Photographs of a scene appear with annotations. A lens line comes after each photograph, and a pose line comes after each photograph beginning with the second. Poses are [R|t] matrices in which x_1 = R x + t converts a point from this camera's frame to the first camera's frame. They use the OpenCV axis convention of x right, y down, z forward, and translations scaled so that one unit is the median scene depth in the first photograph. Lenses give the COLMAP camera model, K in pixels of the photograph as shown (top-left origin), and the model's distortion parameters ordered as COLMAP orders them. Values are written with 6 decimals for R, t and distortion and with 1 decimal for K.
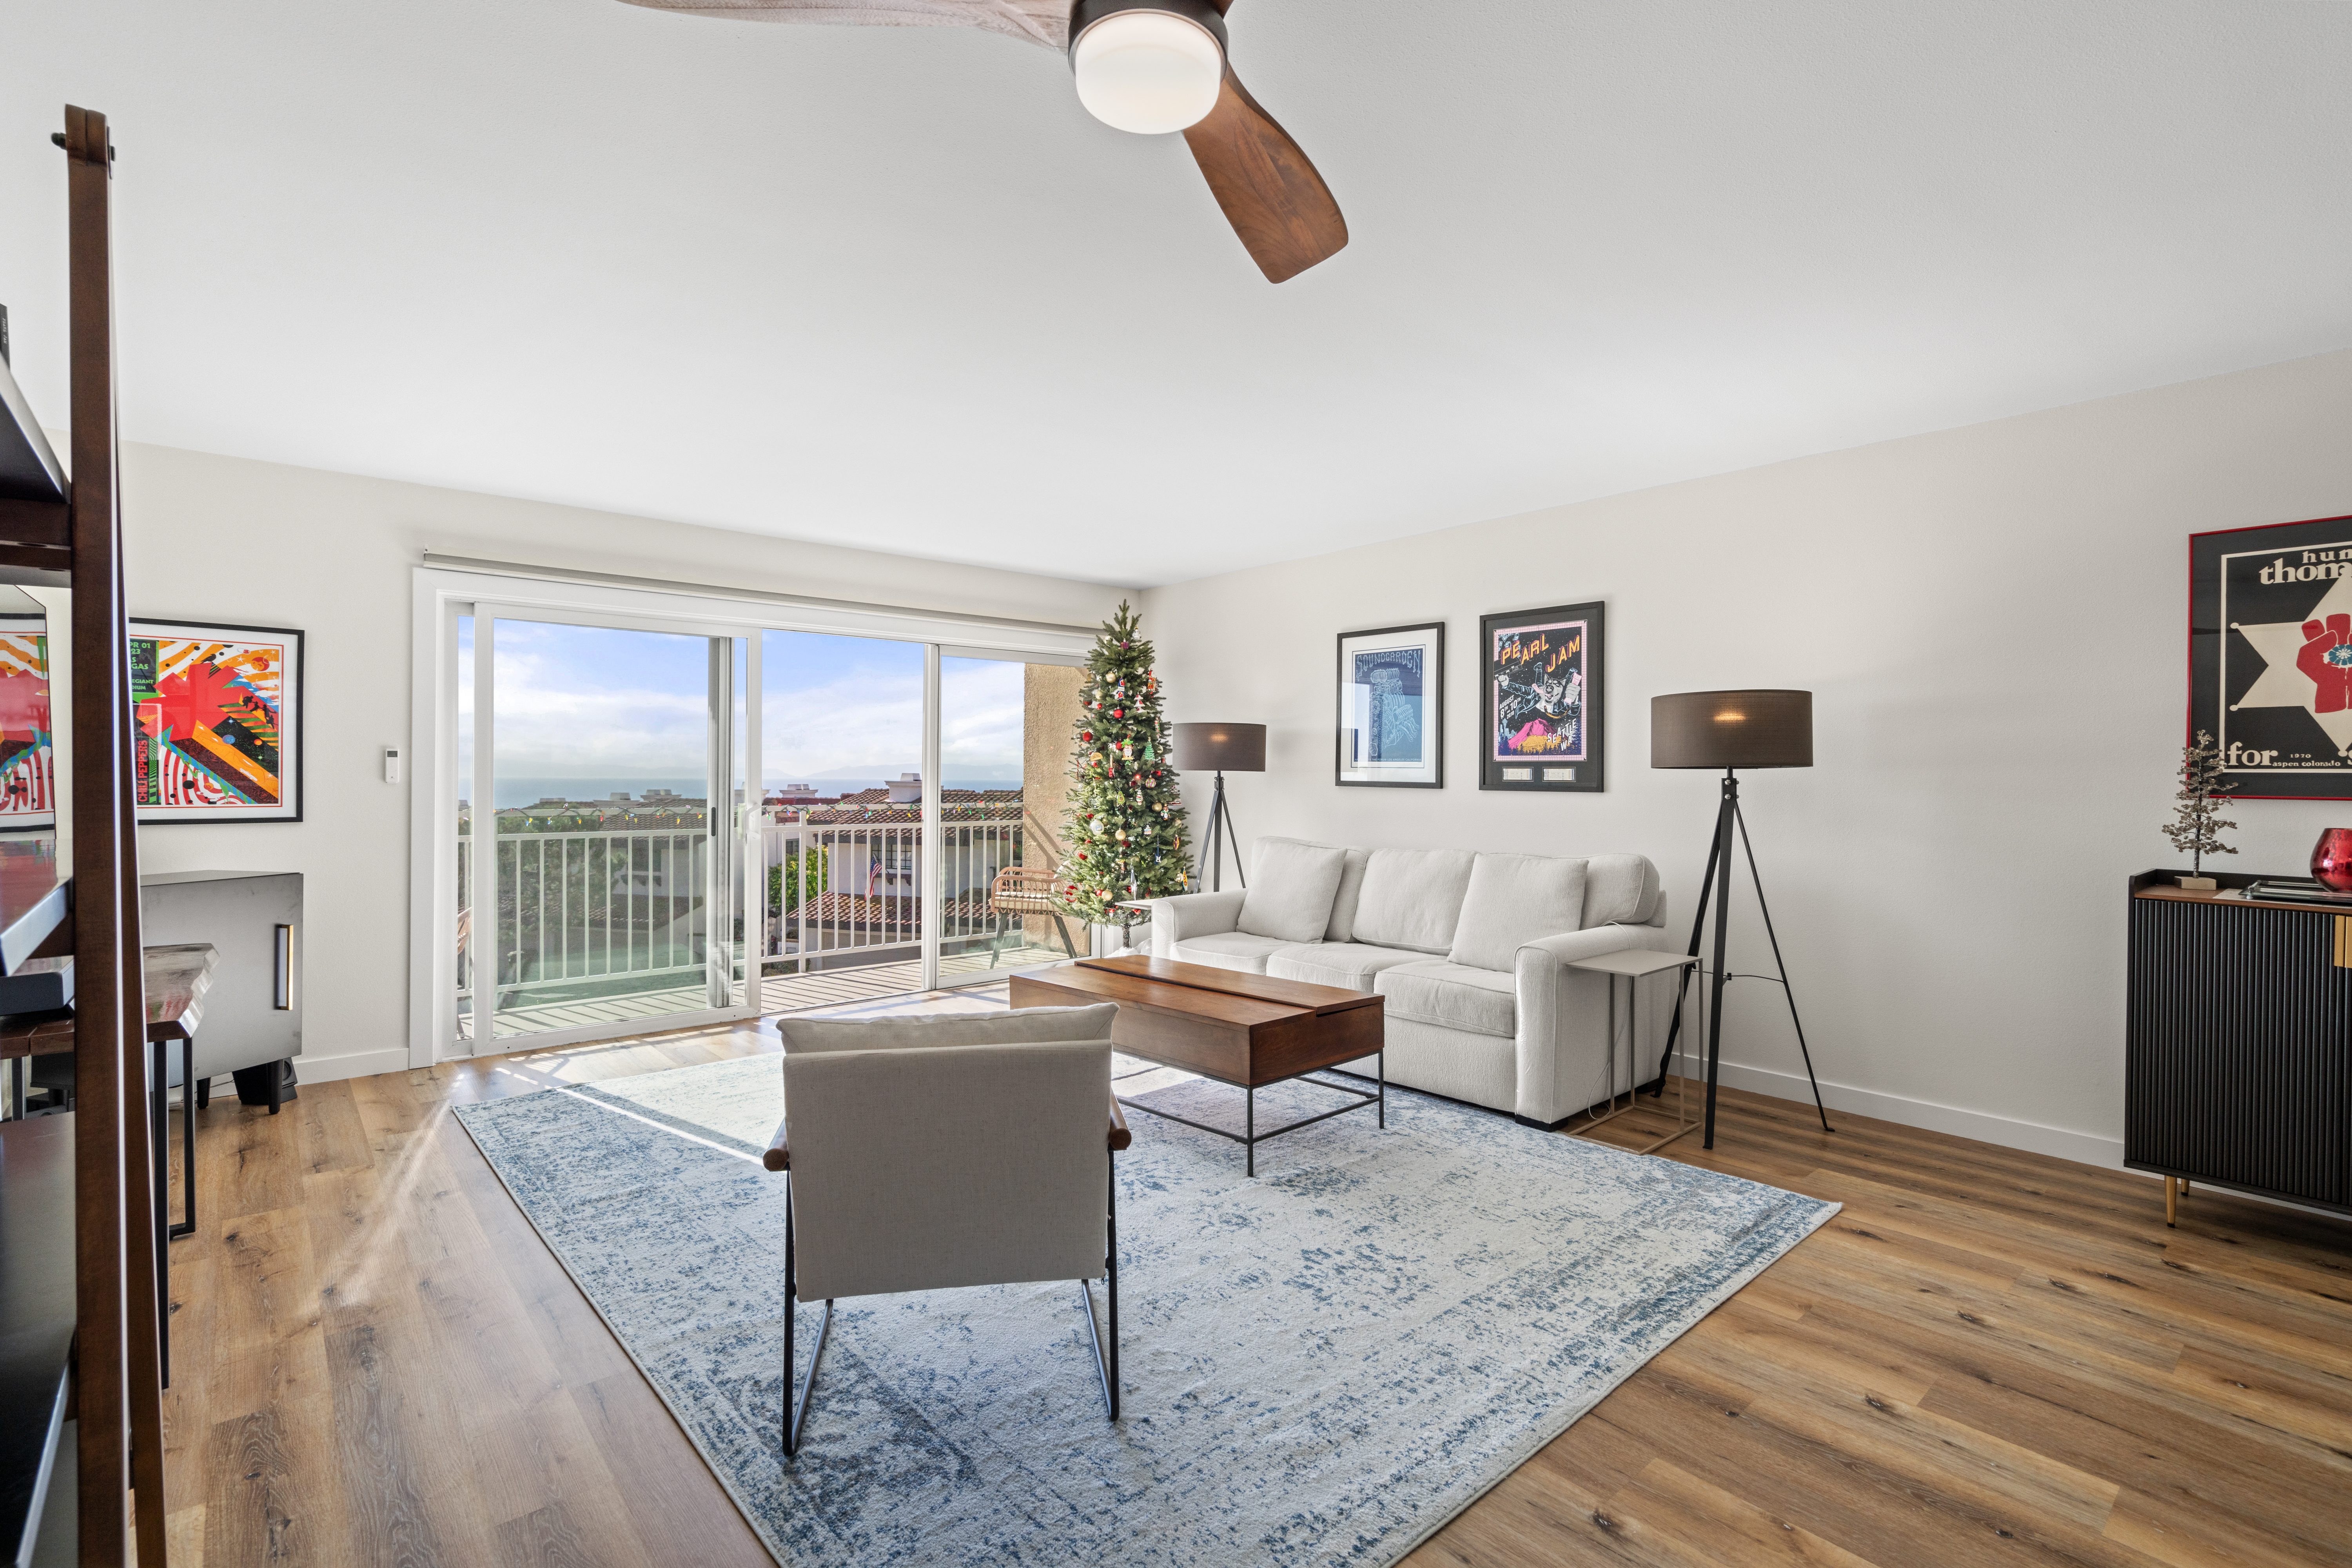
lens RADIAL K [[1082.6, 0, 1176.0], [0, 1082.6, 784.0], [0, 0, 1]] dist [-0.002115, 0.001063]
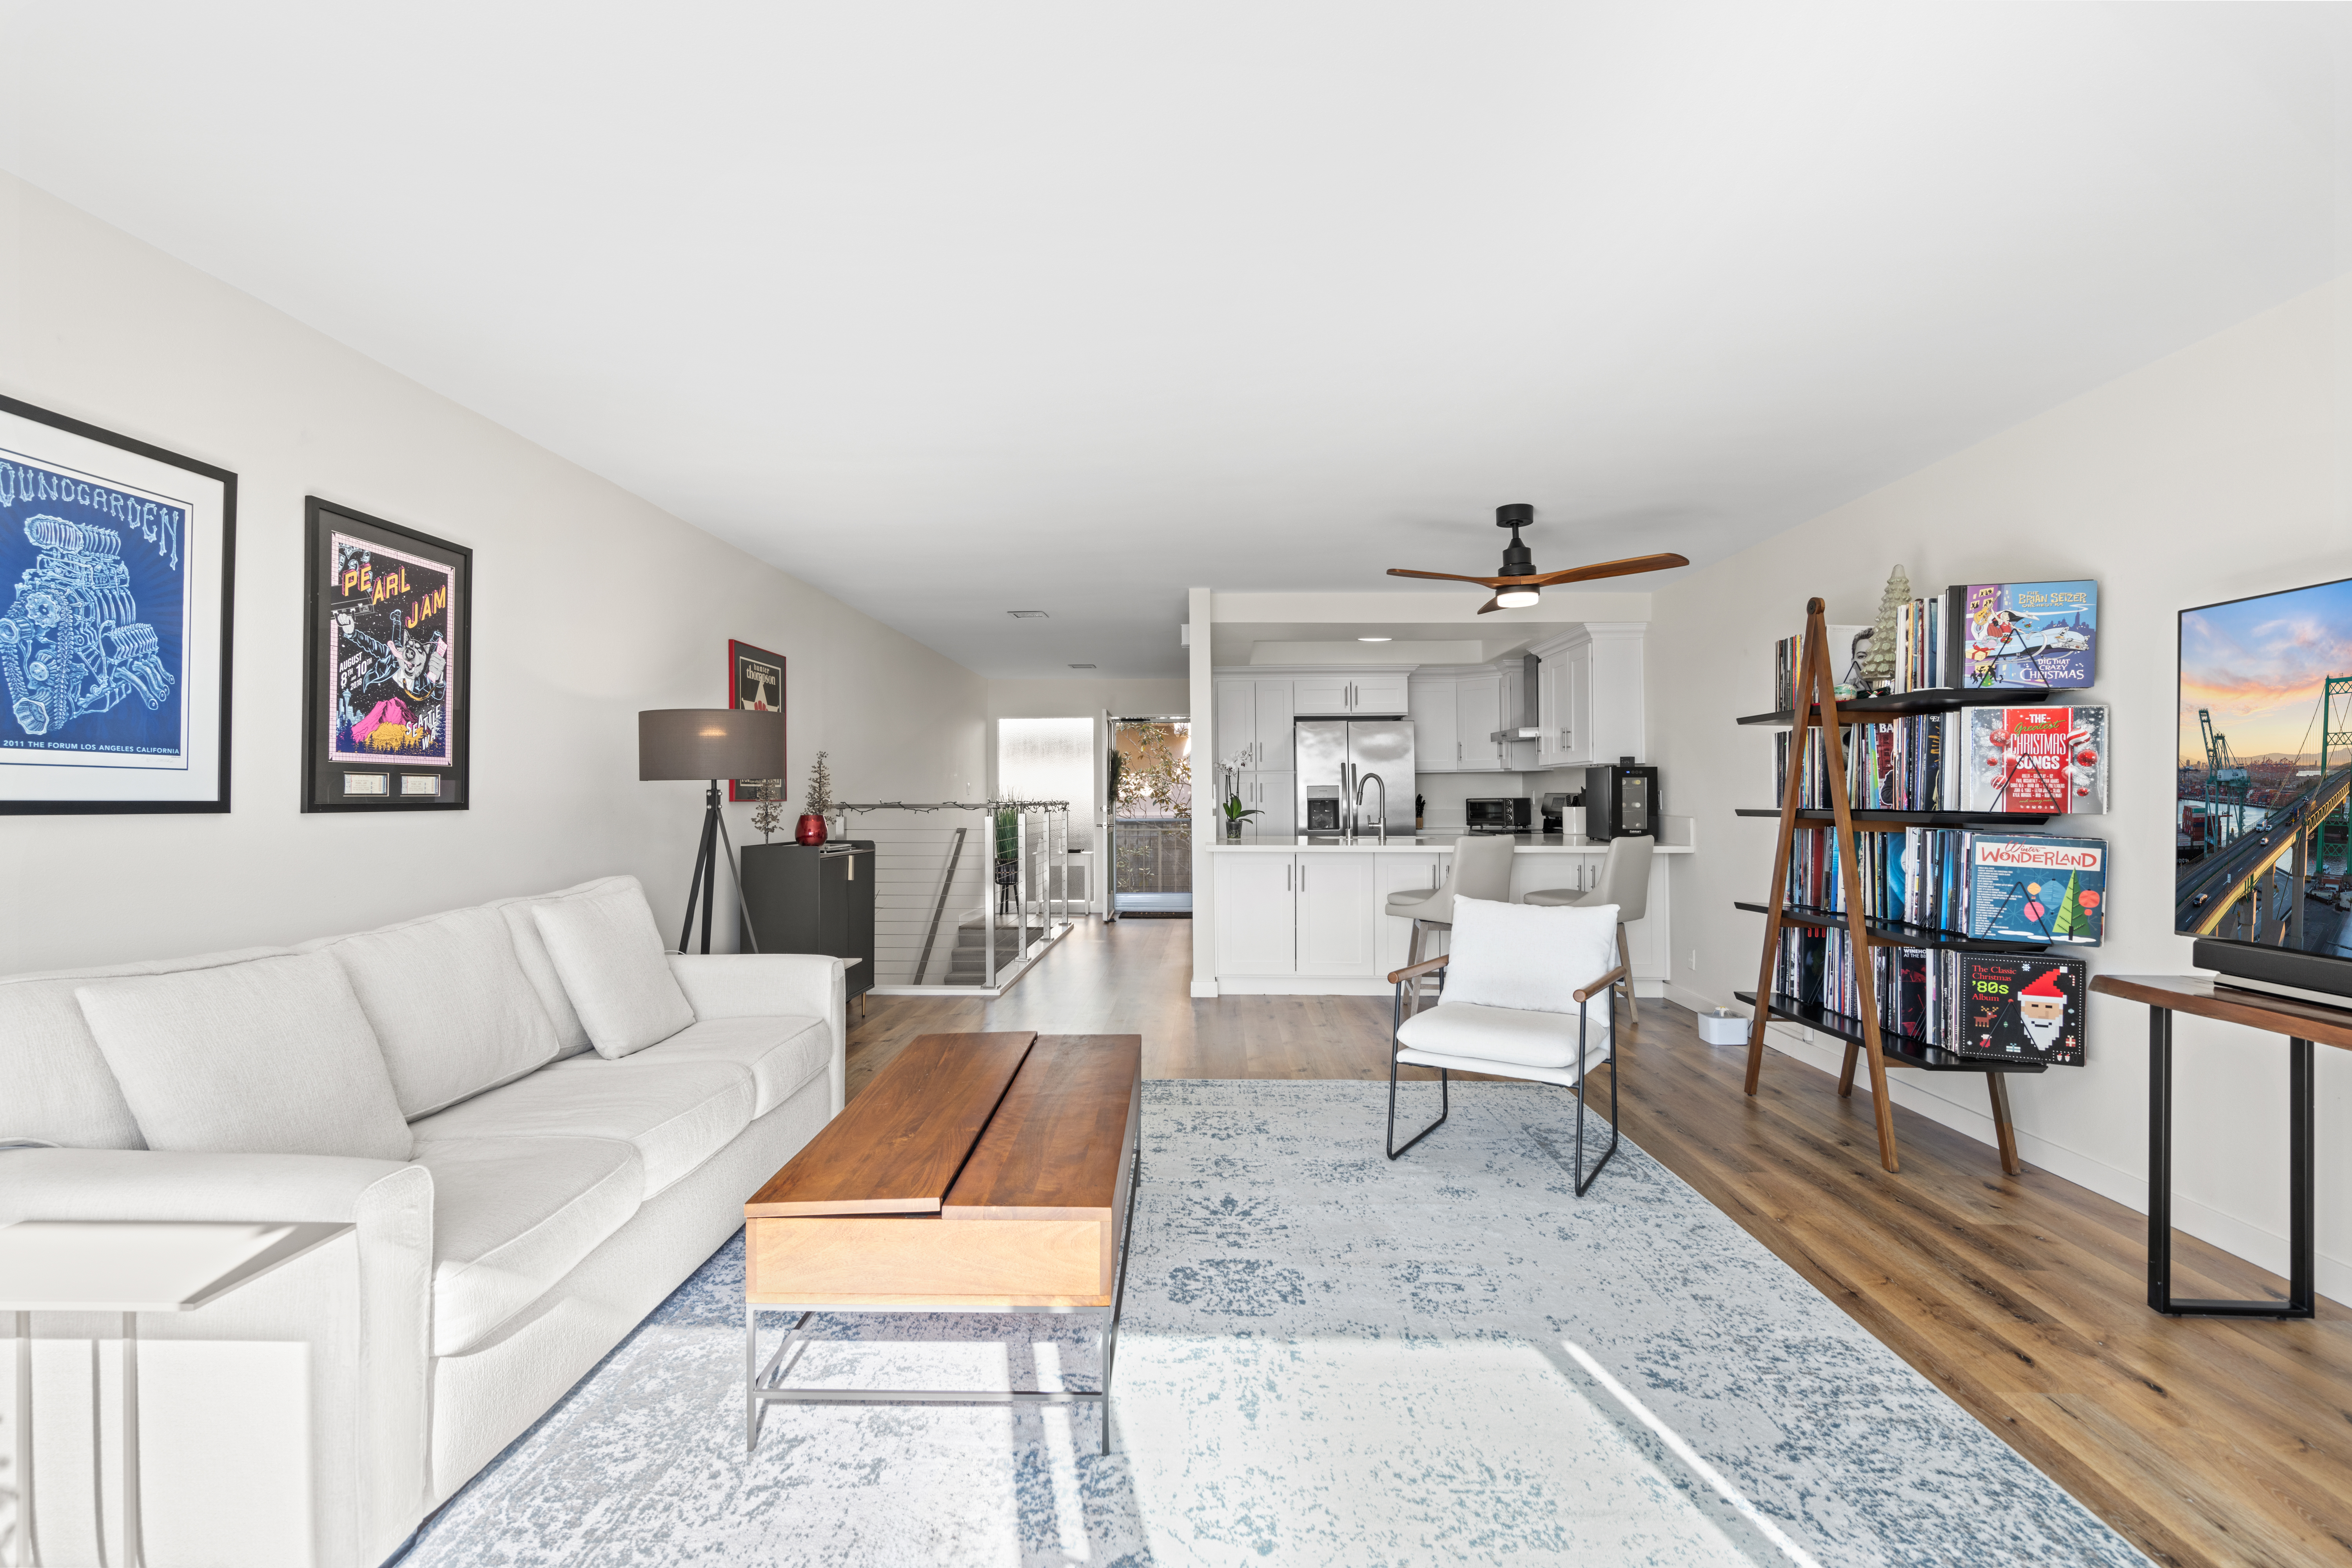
lens RADIAL K [[1037.7, 0, 1176.0], [0, 1037.7, 784.0], [0, 0, 1]] dist [0.011559, 0.000356]
pose [[-0.725456, 0.000528, 0.688269, -0.438142], [0.003911, 0.999987, 0.003356, -0.010134], [-0.688258, 0.005127, -0.725448, 1.179366]]
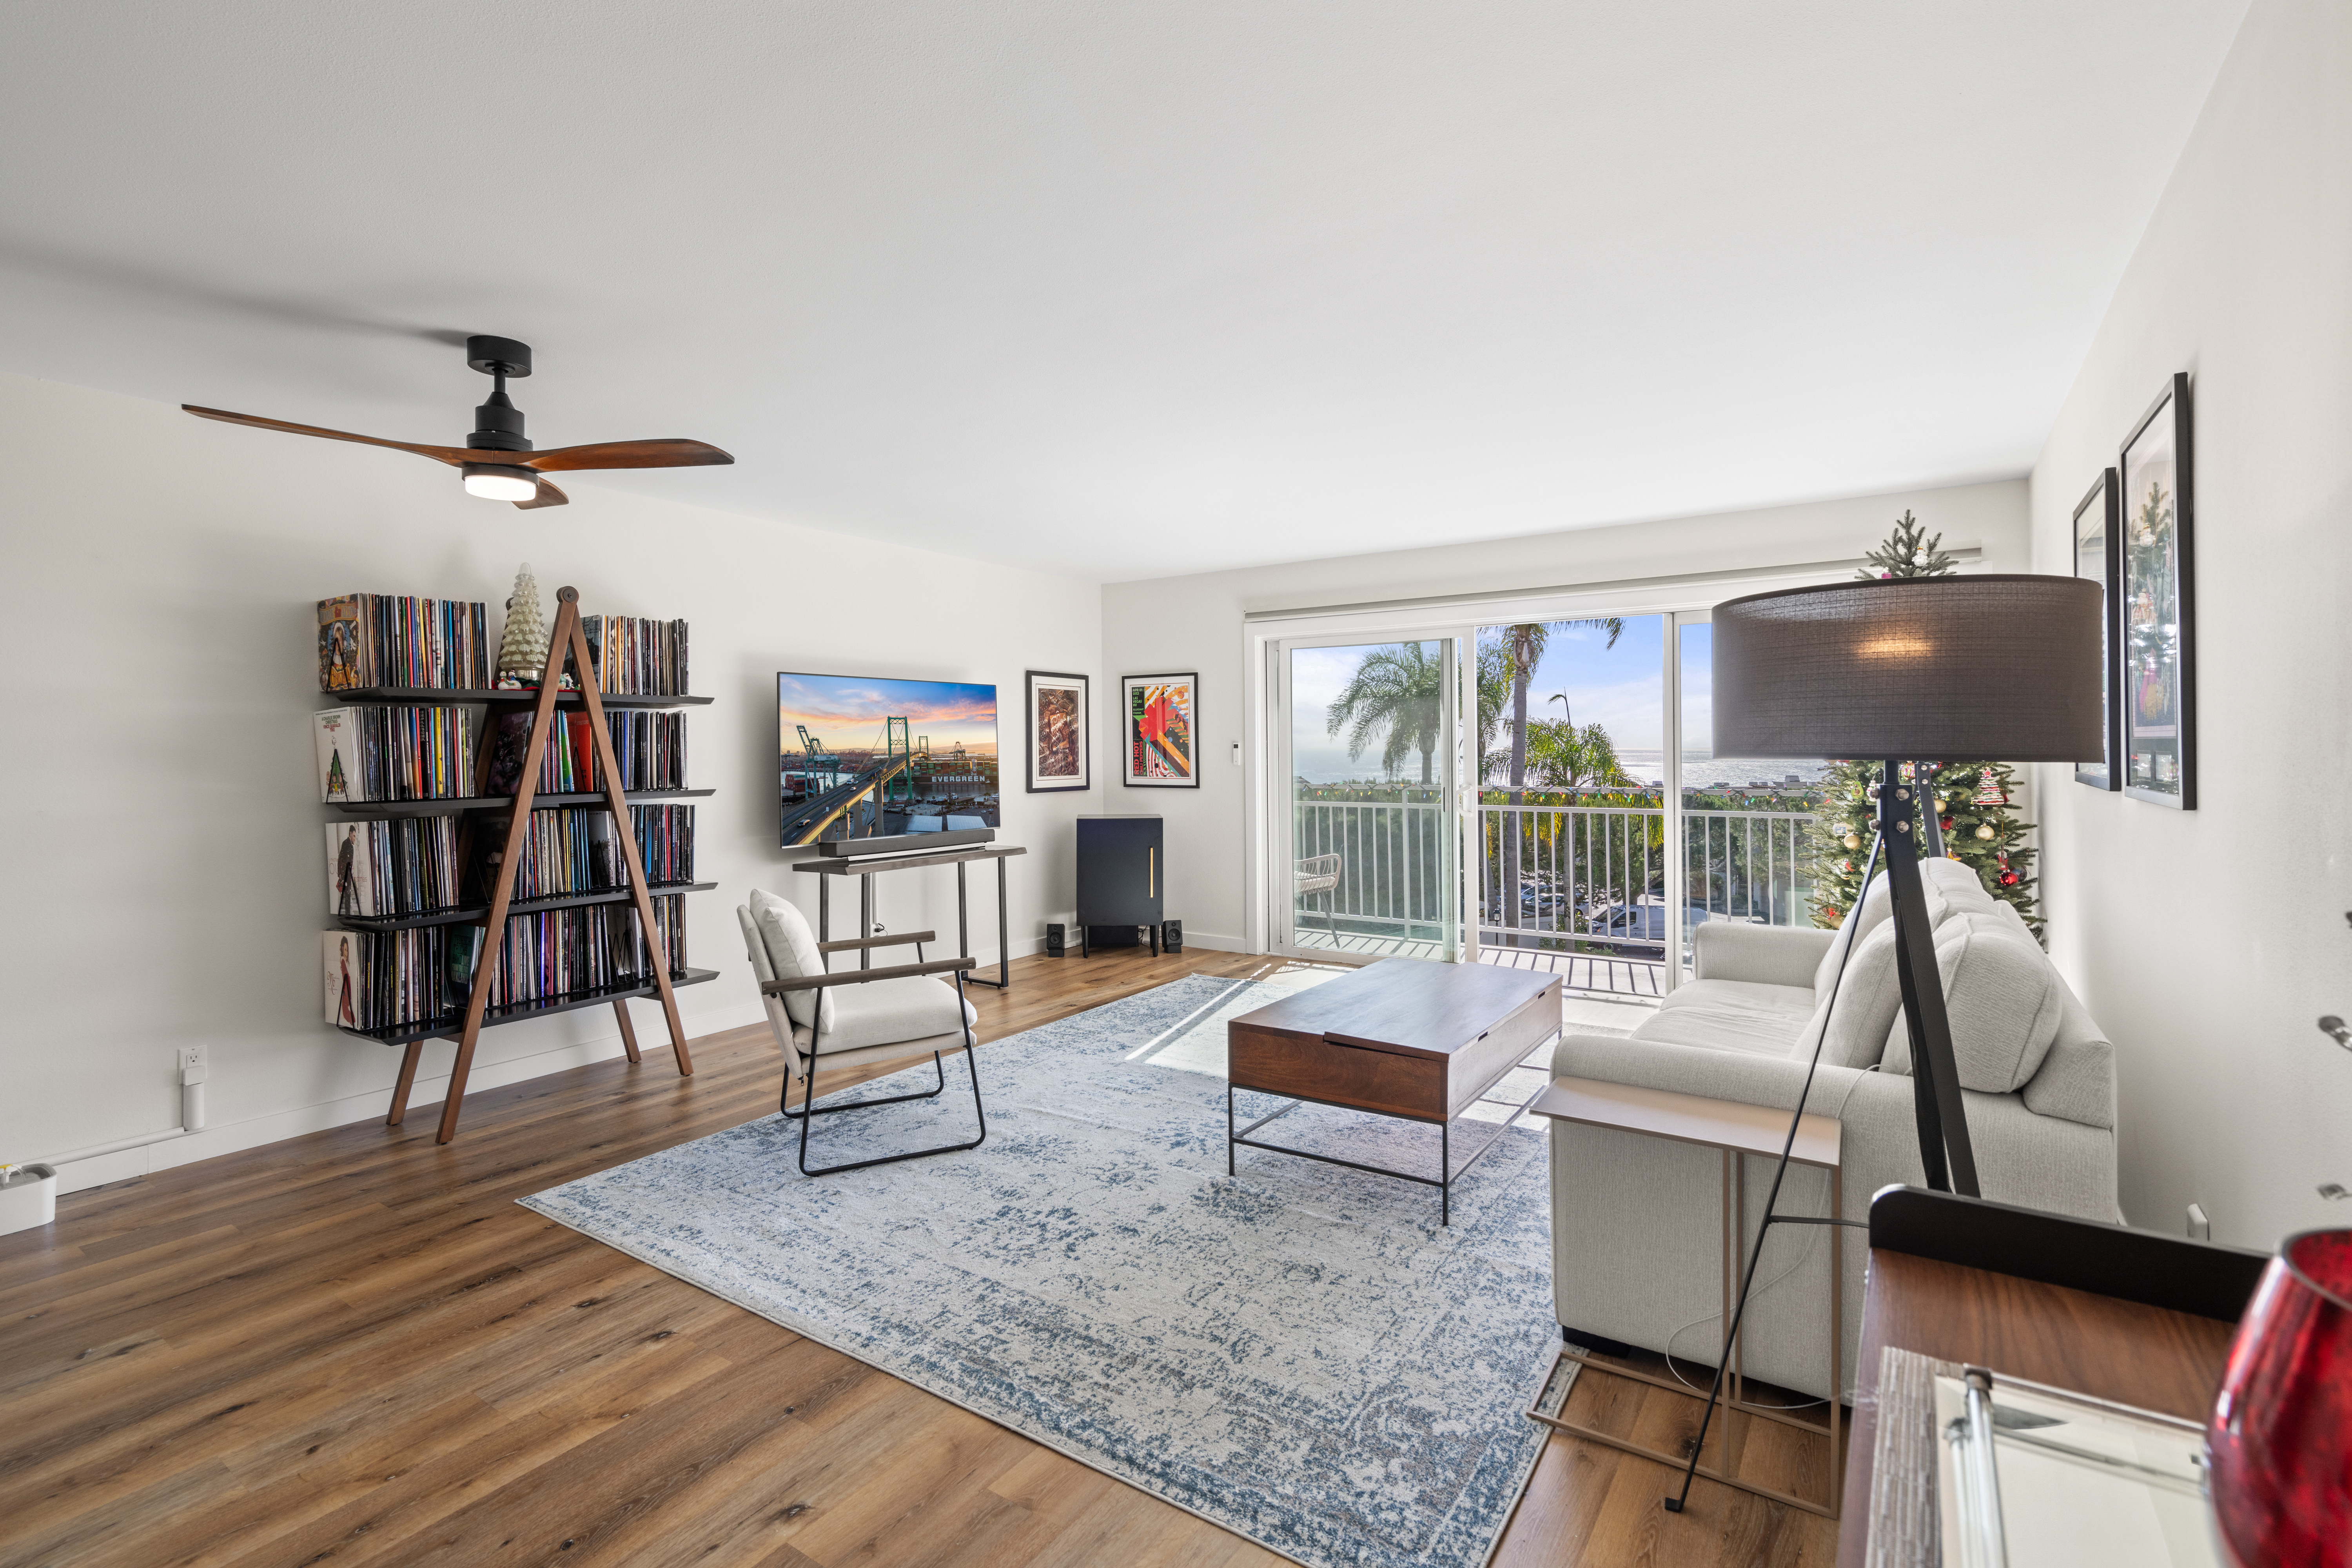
lens RADIAL K [[1097.7, 0, 1170.9], [0, 1097.7, 744.8], [0, 0, 1]] dist [0.000345, 0.000425]
pose [[0.239383, -0.008687, -0.970886, 0.725787], [0.001236, 0.999962, -0.008642, -0.014892], [0.970924, 0.000869, 0.239385, 0.497089]]
